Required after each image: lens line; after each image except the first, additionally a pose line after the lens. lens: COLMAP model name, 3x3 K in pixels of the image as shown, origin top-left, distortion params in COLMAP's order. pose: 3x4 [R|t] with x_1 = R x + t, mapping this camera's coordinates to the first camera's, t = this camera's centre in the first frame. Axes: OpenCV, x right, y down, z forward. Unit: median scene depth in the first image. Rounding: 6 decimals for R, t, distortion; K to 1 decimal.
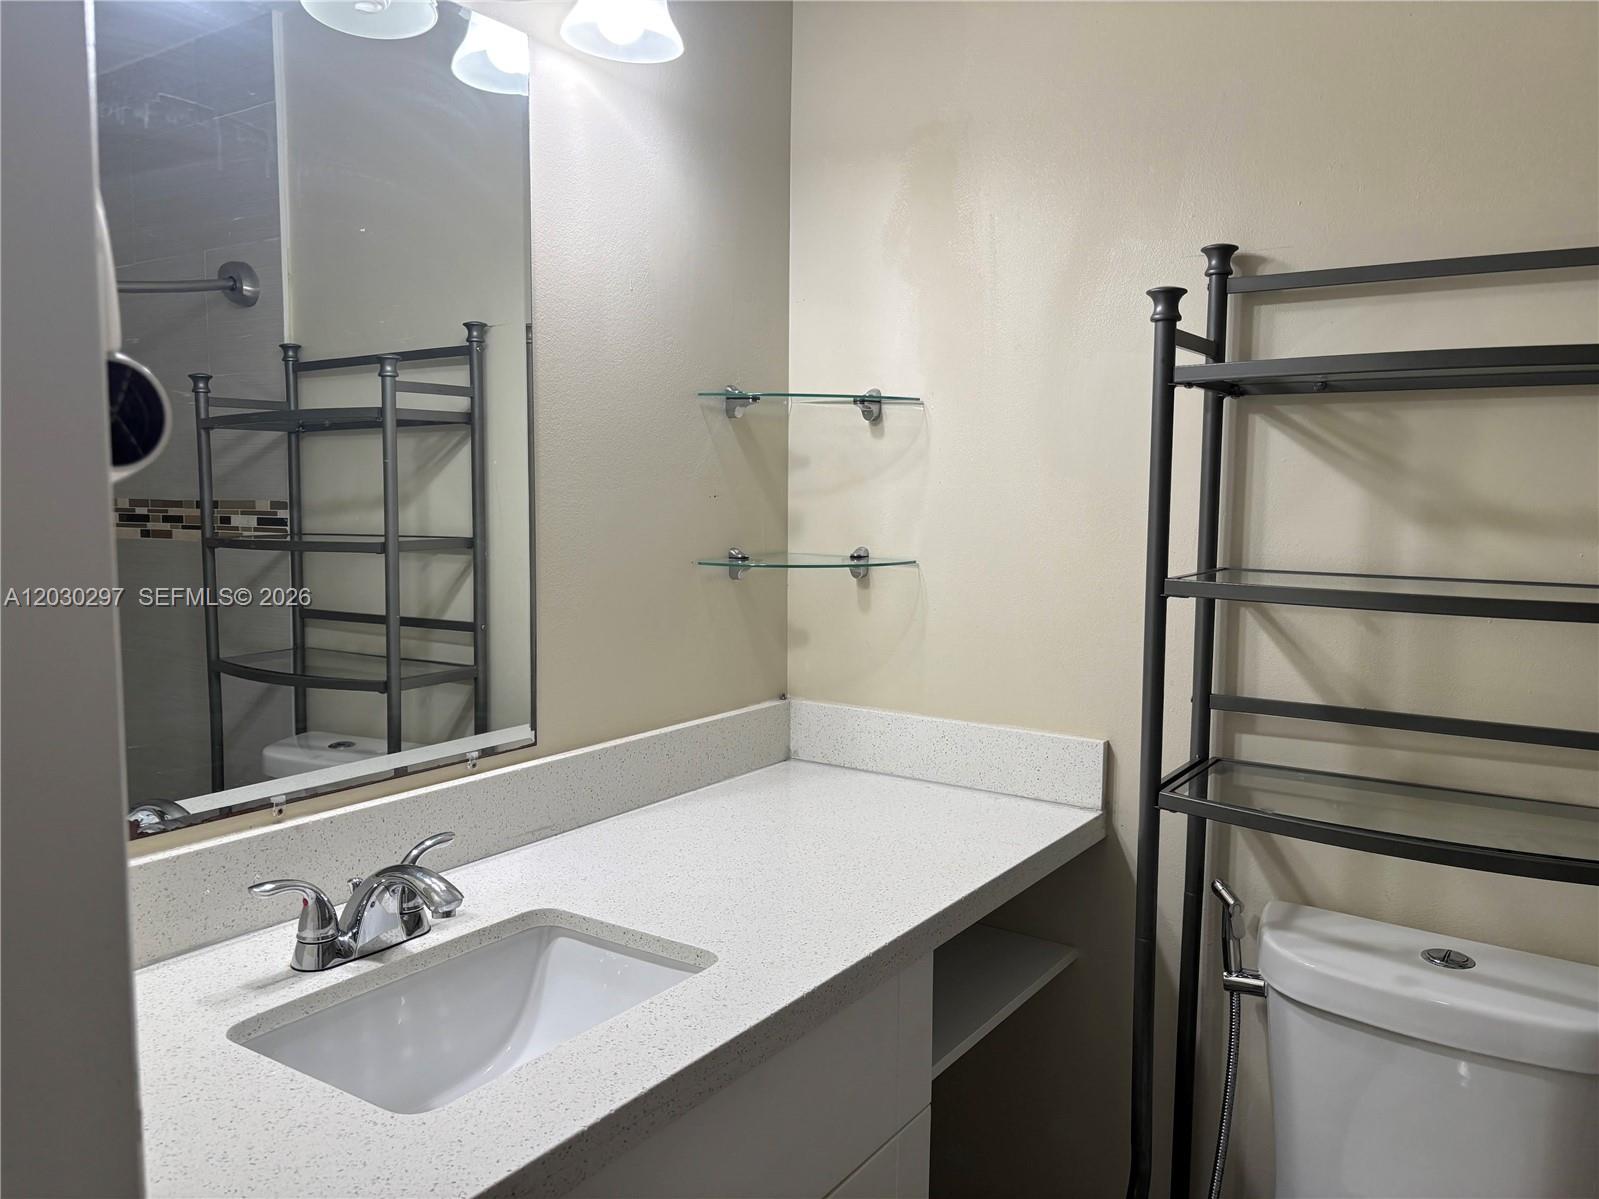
lens RADIAL K [[1211.3, 0, 784.0], [0, 1211.3, 603.0], [0, 0, 1]] dist [0.049434, -0.050822]
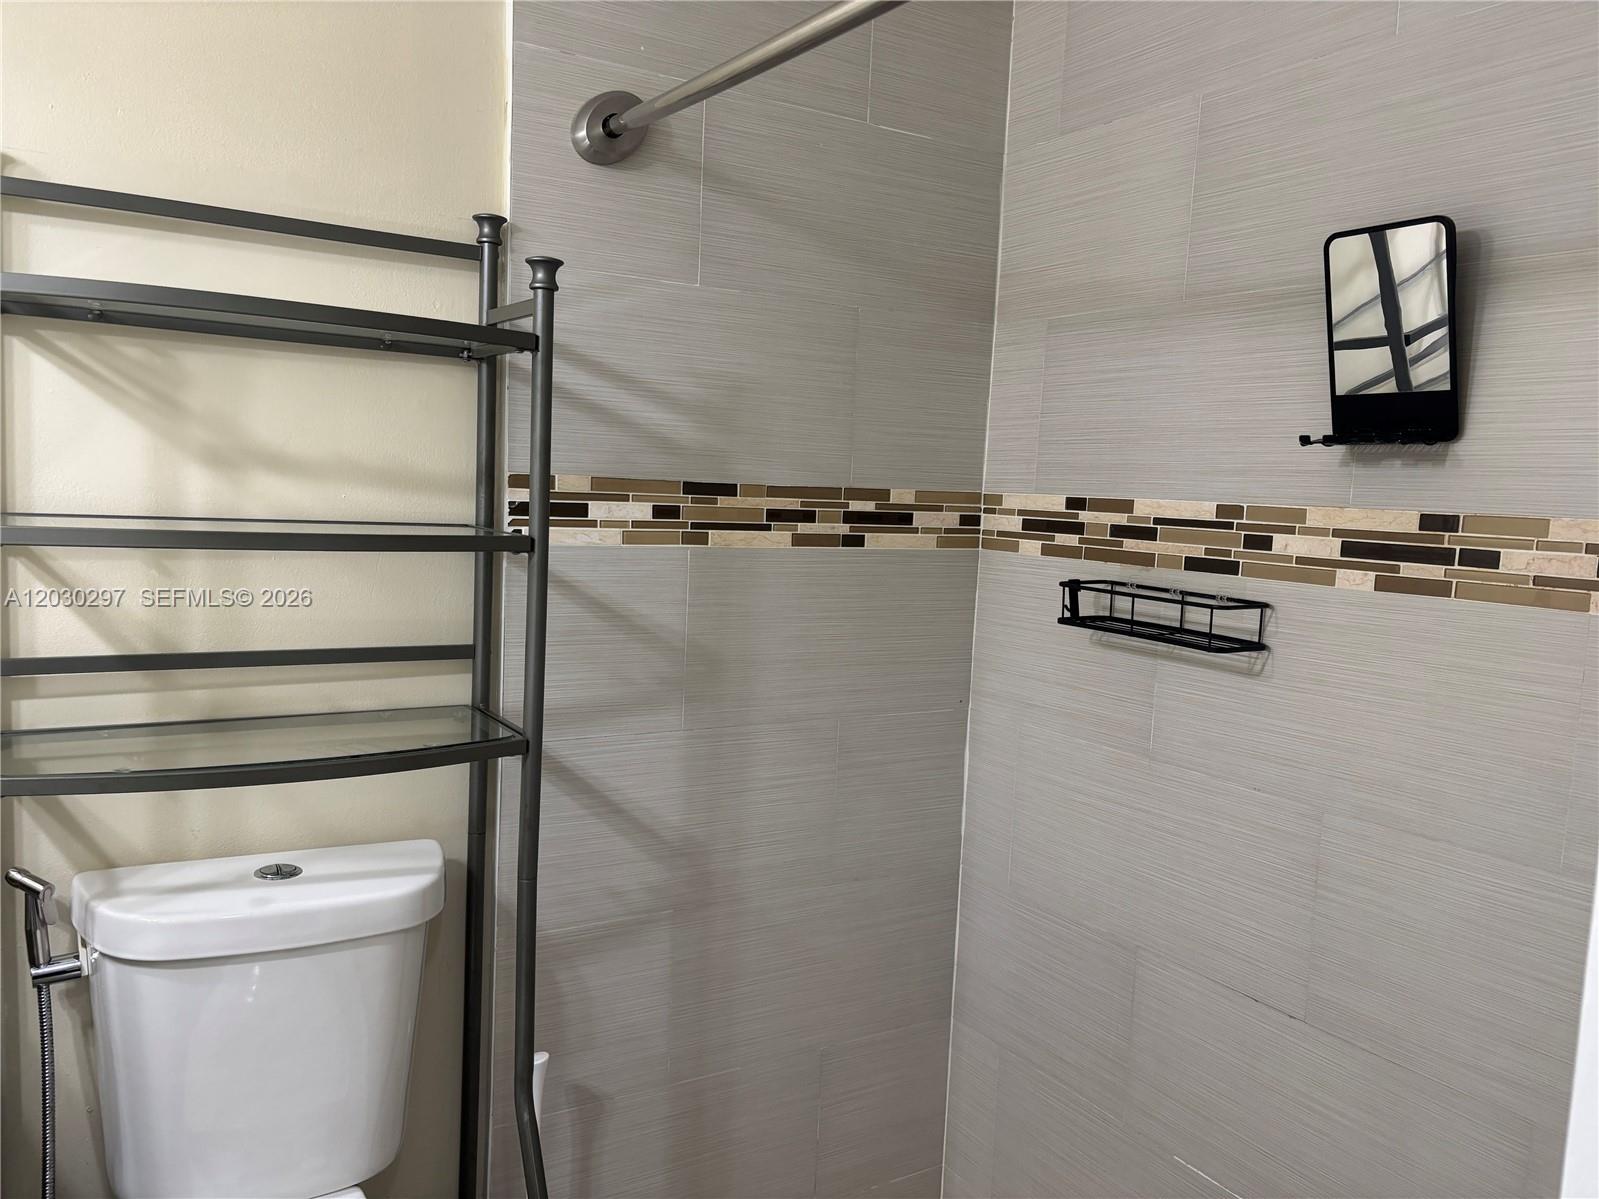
lens RADIAL K [[1211.3, 0, 783.4], [0, 1211.3, 595.9], [0, 0, 1]] dist [0.049434, -0.050822]
pose [[0.404864, -0.085588, 0.910362, -0.217908], [0.039356, 0.996318, 0.076166, -0.014904], [-0.913529, 0.004991, 0.406742, 0.143470]]
